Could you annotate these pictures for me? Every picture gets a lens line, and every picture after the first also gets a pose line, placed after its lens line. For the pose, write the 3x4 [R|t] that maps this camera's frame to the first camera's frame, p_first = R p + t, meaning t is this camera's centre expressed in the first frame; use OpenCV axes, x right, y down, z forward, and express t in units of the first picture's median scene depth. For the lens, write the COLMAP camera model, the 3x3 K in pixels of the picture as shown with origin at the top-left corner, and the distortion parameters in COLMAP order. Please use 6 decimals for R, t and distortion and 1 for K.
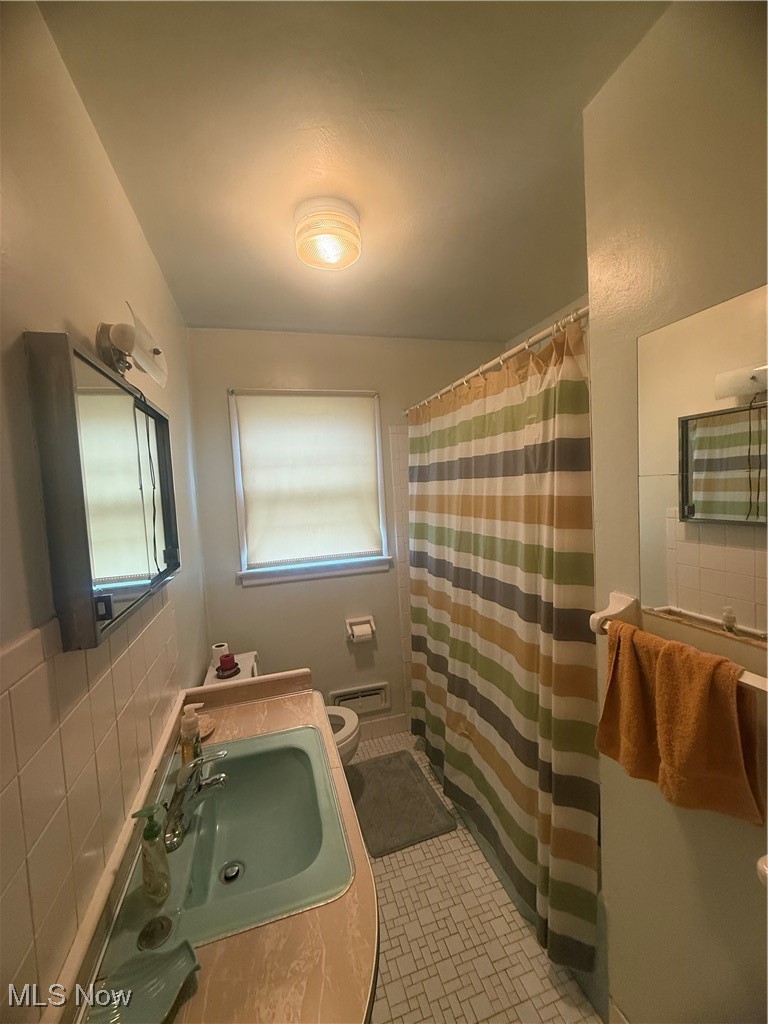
lens RADIAL K [[405.4, 0, 384.2], [0, 405.4, 506.9], [0, 0, 1]] dist [0.000638, 0.000292]
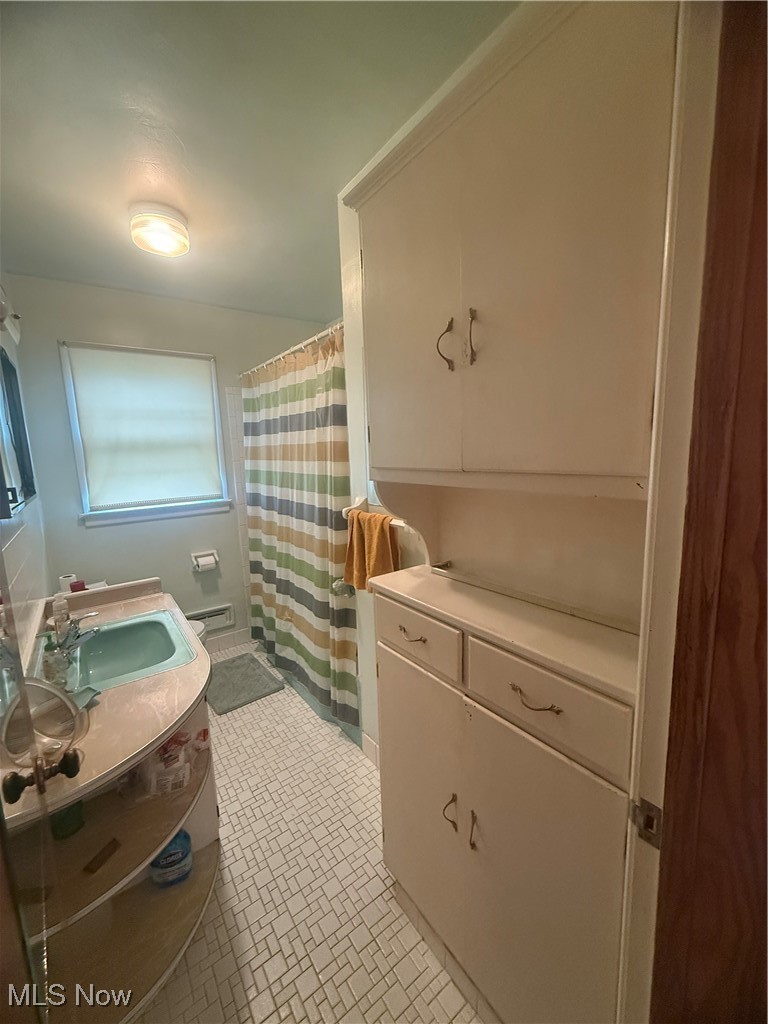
lens RADIAL K [[405.4, 0, 384.2], [0, 405.4, 506.9], [0, 0, 1]] dist [0.000638, 0.000292]
pose [[0.940149, -0.028351, 0.339582, 0.047914], [0.000056, 0.996546, 0.083046, 0.062700], [-0.340763, -0.078057, 0.936903, -0.368034]]
